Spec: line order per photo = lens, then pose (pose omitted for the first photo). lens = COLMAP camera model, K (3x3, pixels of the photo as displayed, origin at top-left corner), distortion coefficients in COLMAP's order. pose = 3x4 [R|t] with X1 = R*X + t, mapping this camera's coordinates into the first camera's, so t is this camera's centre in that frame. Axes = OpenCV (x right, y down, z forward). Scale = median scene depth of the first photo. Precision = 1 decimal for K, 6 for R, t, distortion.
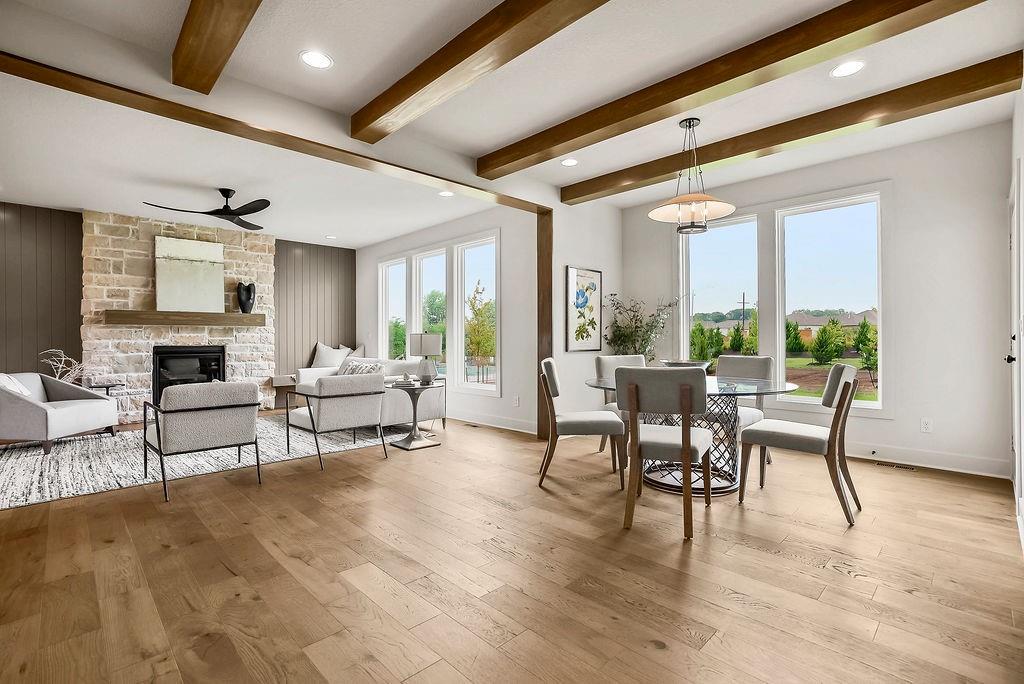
lens RADIAL K [[473.3, 0, 503.8], [0, 473.3, 337.1], [0, 0, 1]] dist [-0.028335, 0.009427]
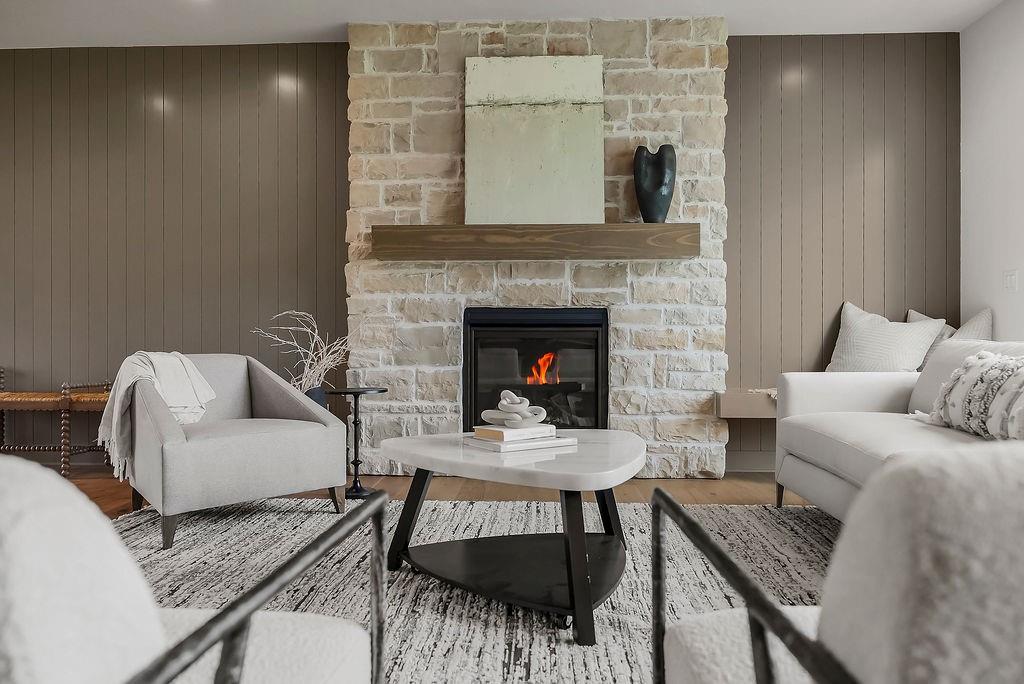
lens RADIAL K [[702.6, 0, 514.1], [0, 702.6, 332.2], [0, 0, 1]] dist [-0.001251, 0.000214]
pose [[0.694745, -0.001939, -0.719254, -0.238328], [-0.003741, 0.999973, -0.006309, 0.048077], [0.719247, 0.007074, 0.694719, 0.578212]]
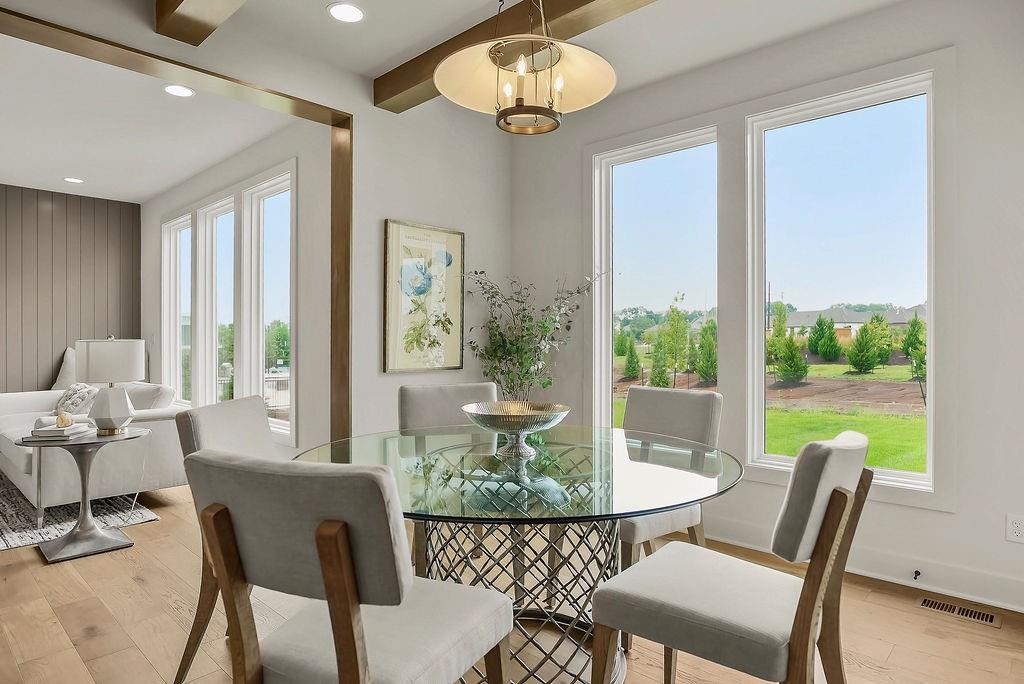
lens RADIAL K [[584.1, 0, 504.6], [0, 584.1, 338.1], [0, 0, 1]] dist [-0.016782, 0.002905]
pose [[0.999195, 0.003780, 0.039926, 0.211189], [-0.003974, 0.999981, 0.004784, -0.011866], [-0.039908, -0.004938, 0.999191, 0.258082]]
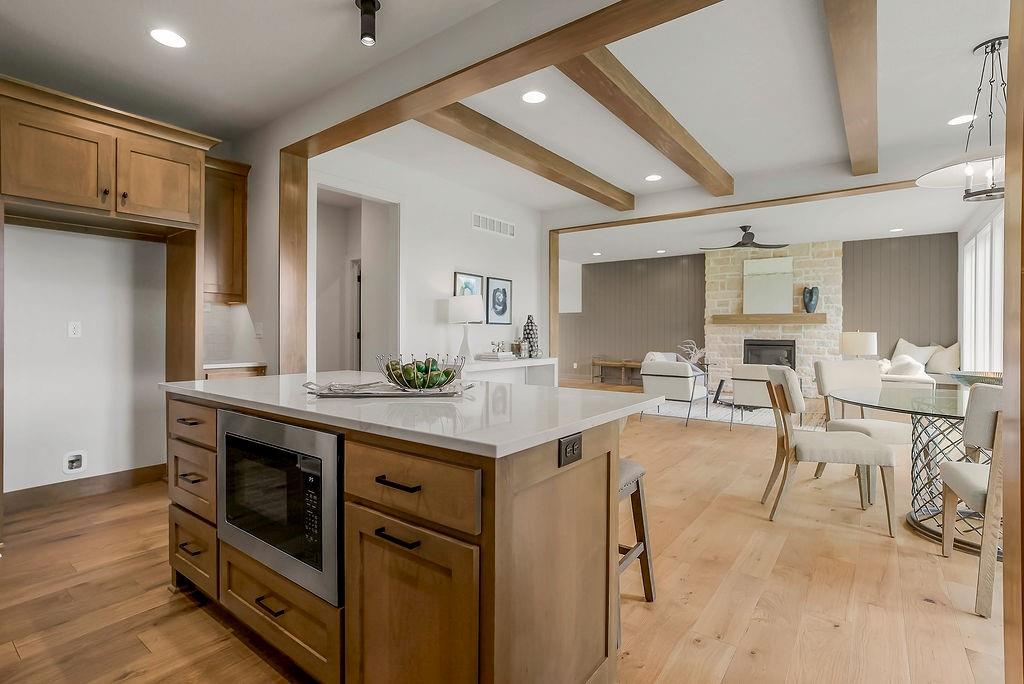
lens RADIAL K [[503.8, 0, 517.5], [0, 503.8, 332.8], [0, 0, 1]] dist [0.003134, 0.001379]
pose [[0.166767, 0.009181, -0.985954, 0.636011], [-0.001856, 0.999958, 0.008997, -0.012625], [0.985995, 0.000330, 0.166777, 0.082168]]
